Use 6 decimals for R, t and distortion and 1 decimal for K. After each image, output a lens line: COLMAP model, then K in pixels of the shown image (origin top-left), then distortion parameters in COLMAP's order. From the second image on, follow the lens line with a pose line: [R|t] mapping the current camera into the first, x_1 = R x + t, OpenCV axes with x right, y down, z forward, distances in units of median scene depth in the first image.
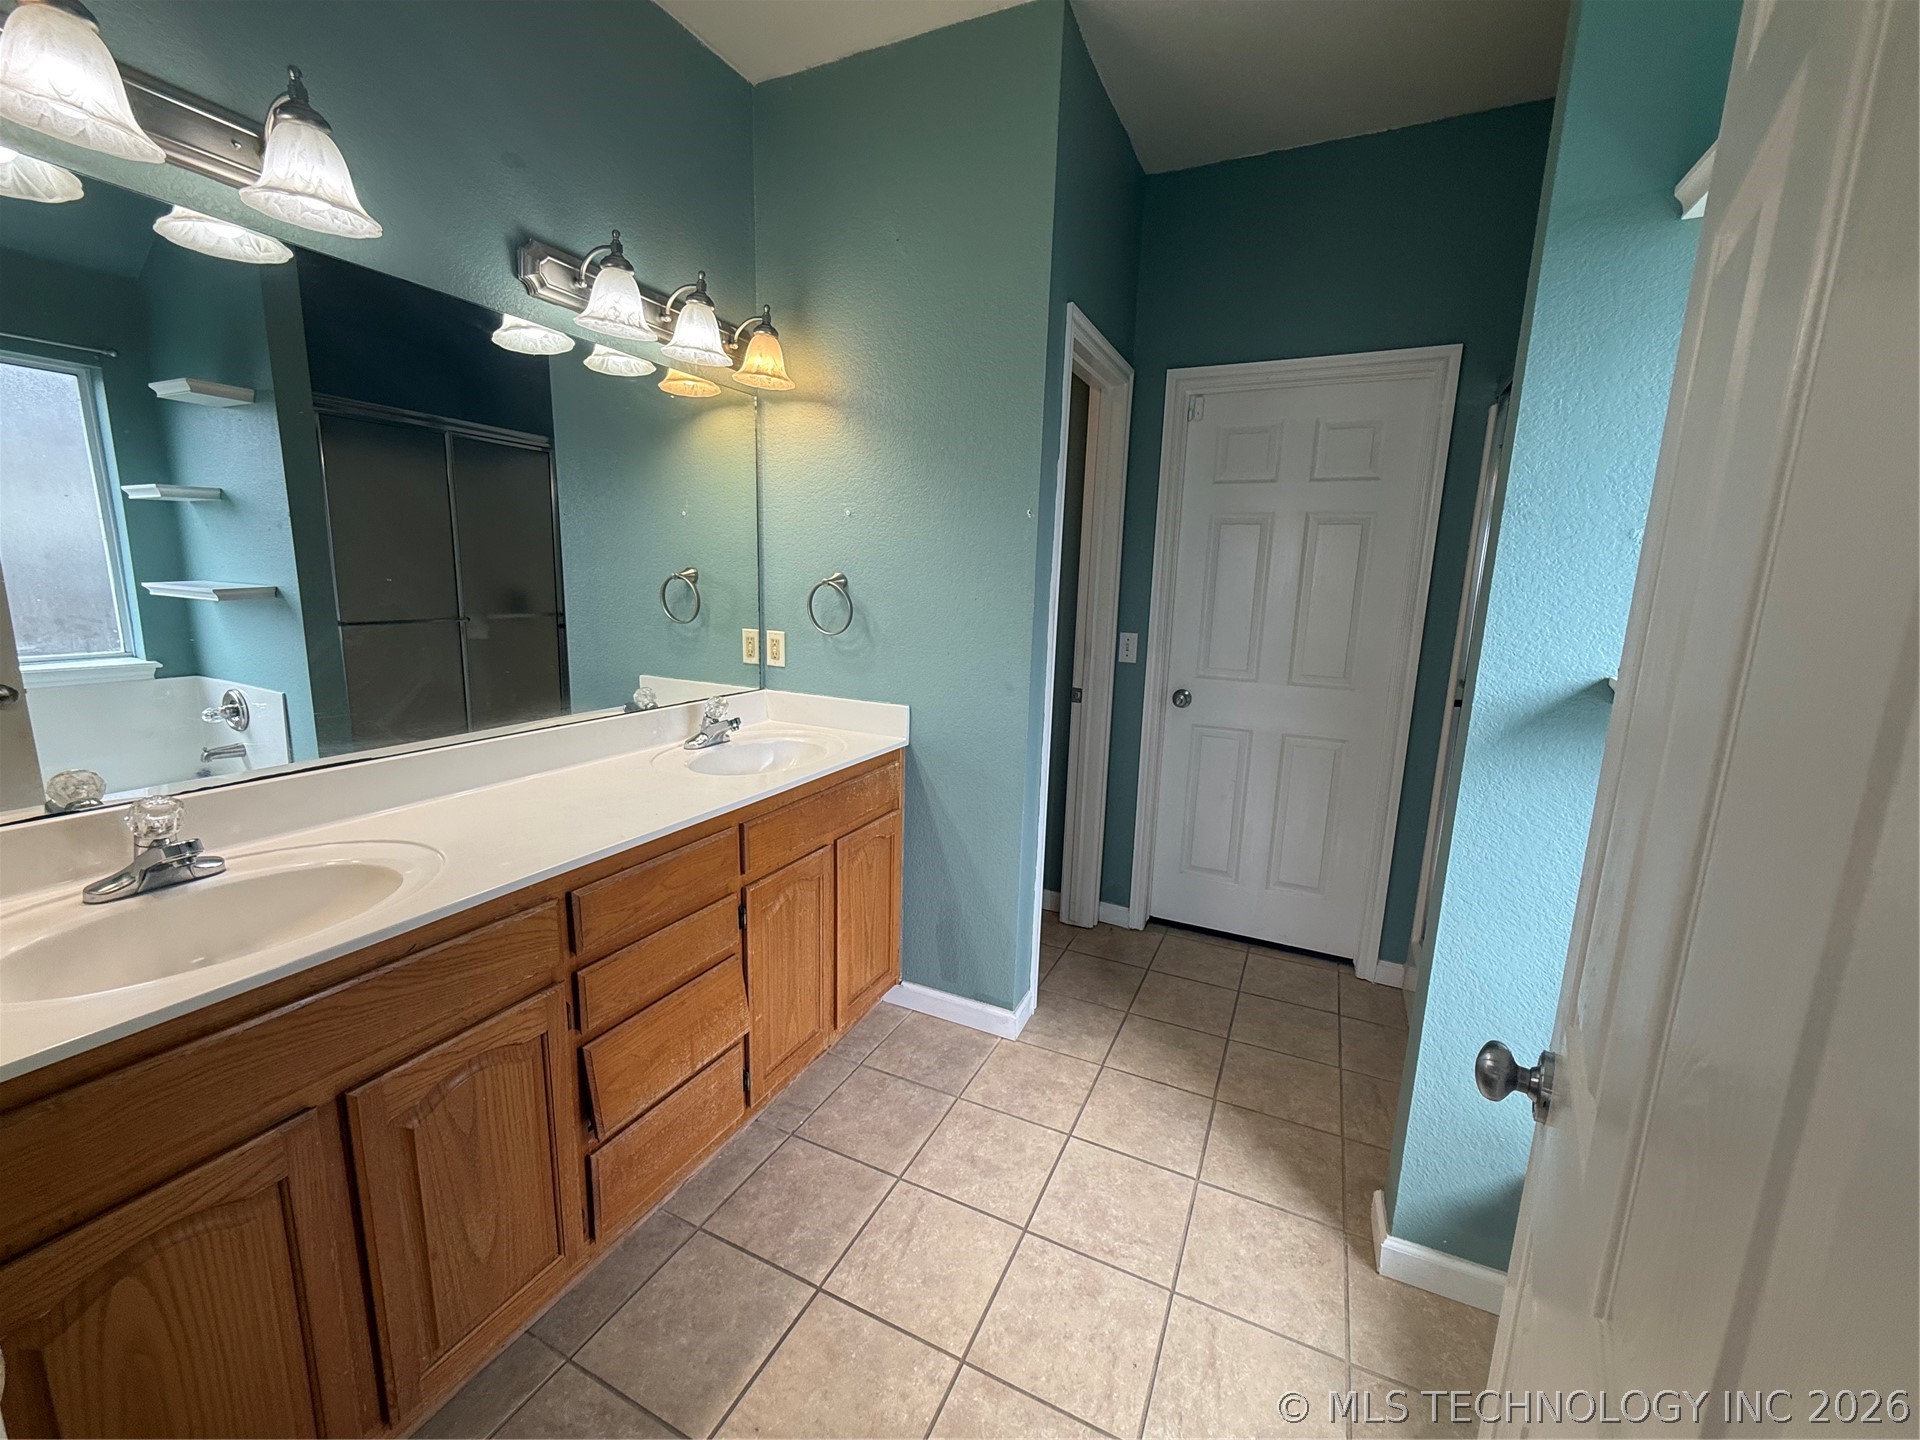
lens RADIAL K [[765.3, 0, 966.5], [0, 765.3, 718.3], [0, 0, 1]] dist [0.000270, -0.000151]
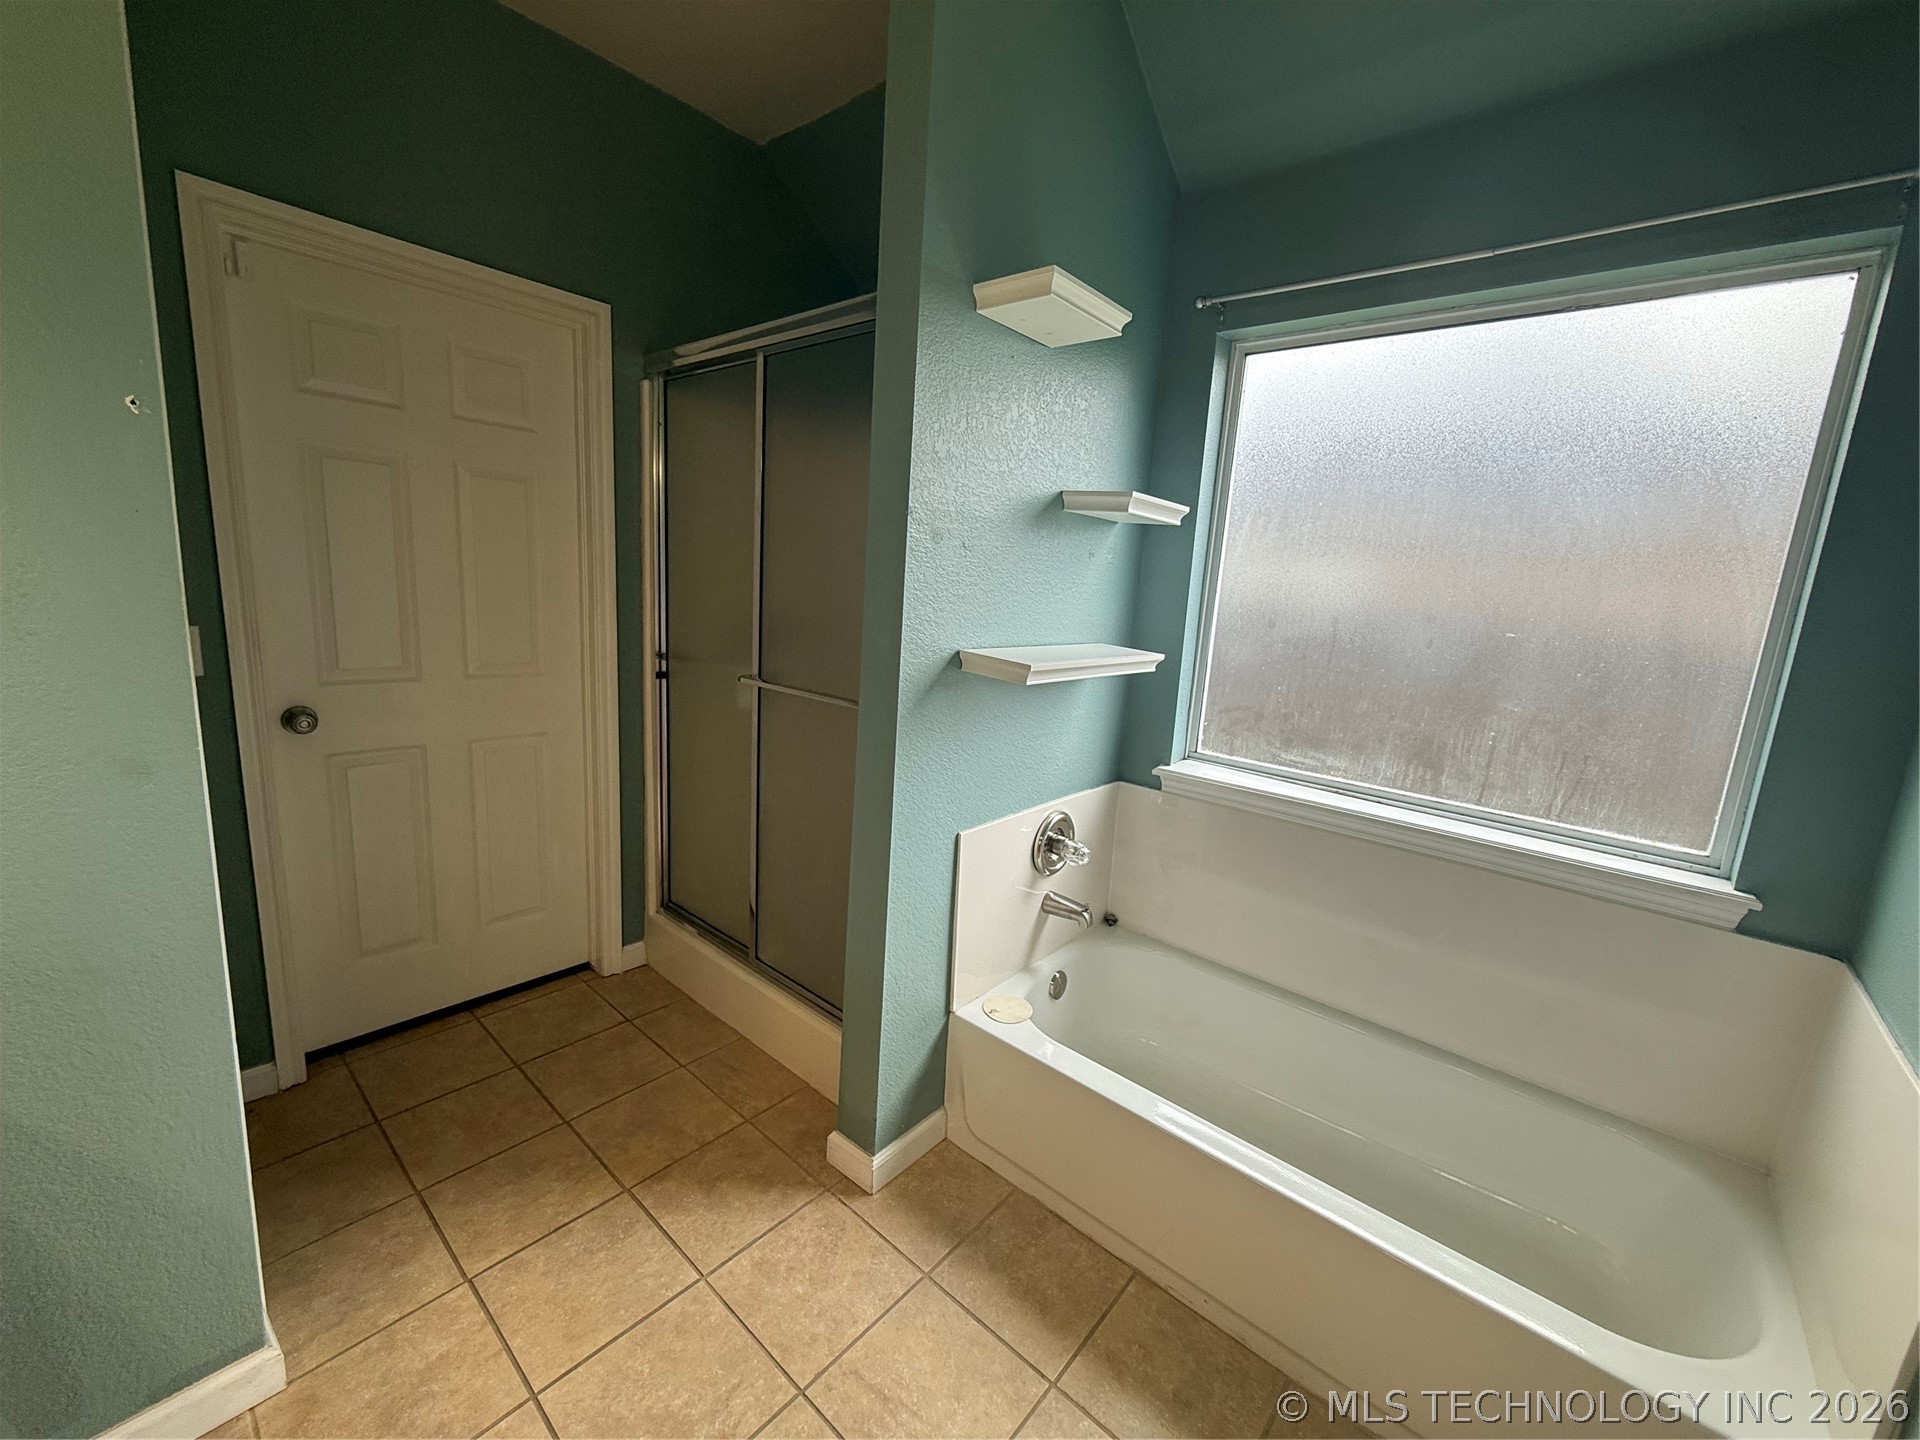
lens RADIAL K [[765.3, 0, 966.5], [0, 765.3, 718.3], [0, 0, 1]] dist [0.000270, -0.000151]
pose [[0.263145, -0.184359, 0.946978, -0.311019], [0.120401, 0.980173, 0.157364, -0.101797], [-0.957214, 0.072607, 0.280125, 0.439516]]
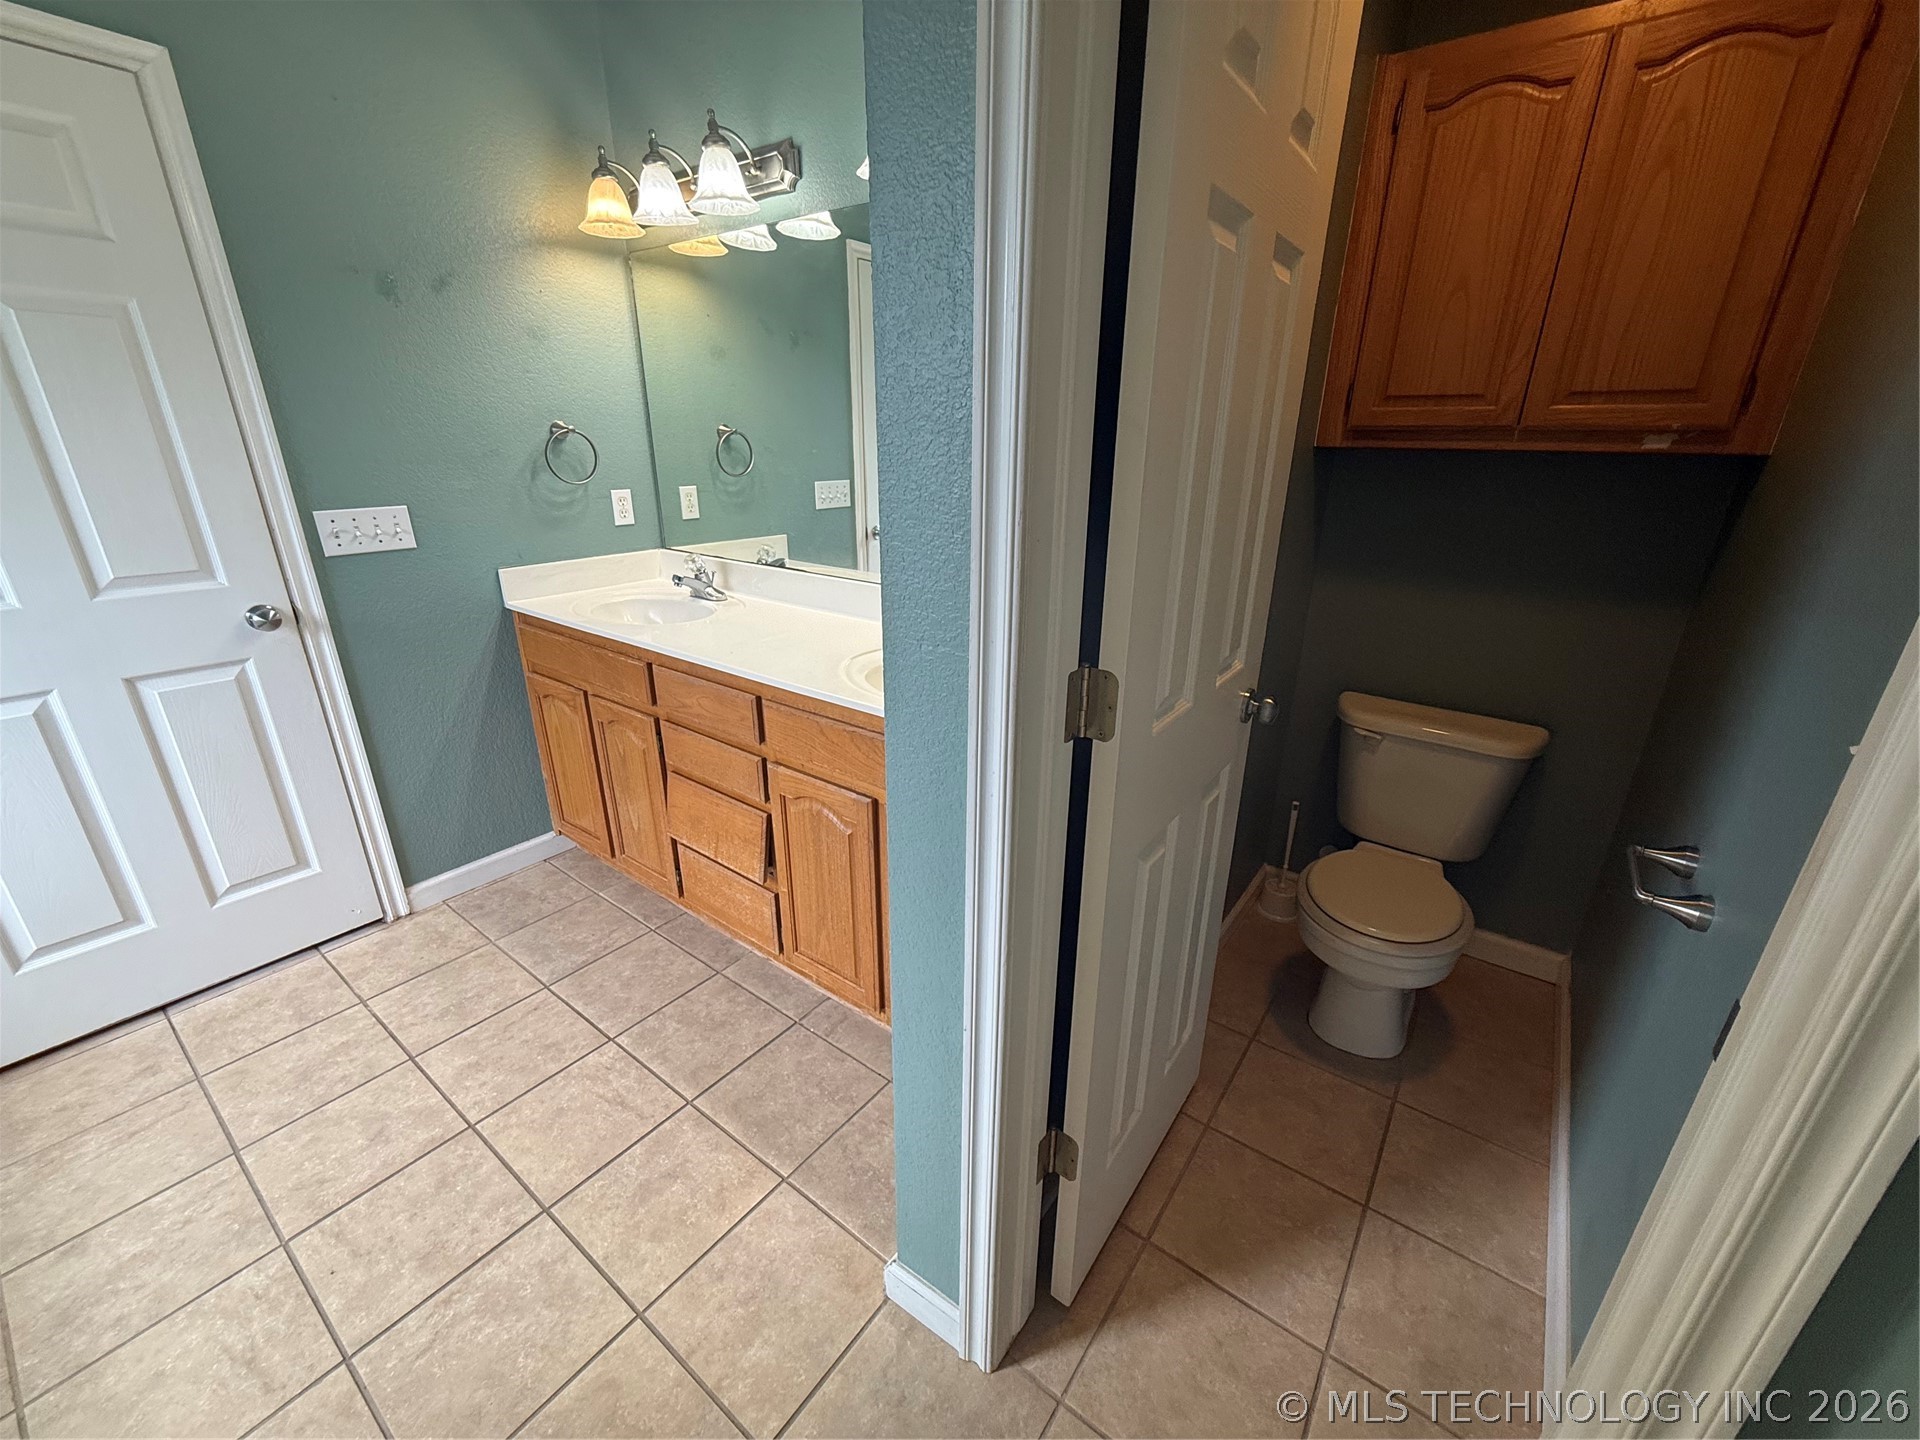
lens RADIAL K [[765.3, 0, 966.5], [0, 765.3, 718.3], [0, 0, 1]] dist [0.000270, -0.000151]
pose [[-0.191184, 0.311681, -0.930754, 0.577211], [-0.198205, 0.916453, 0.347604, -0.231835], [0.961334, 0.250937, -0.113435, 1.309688]]
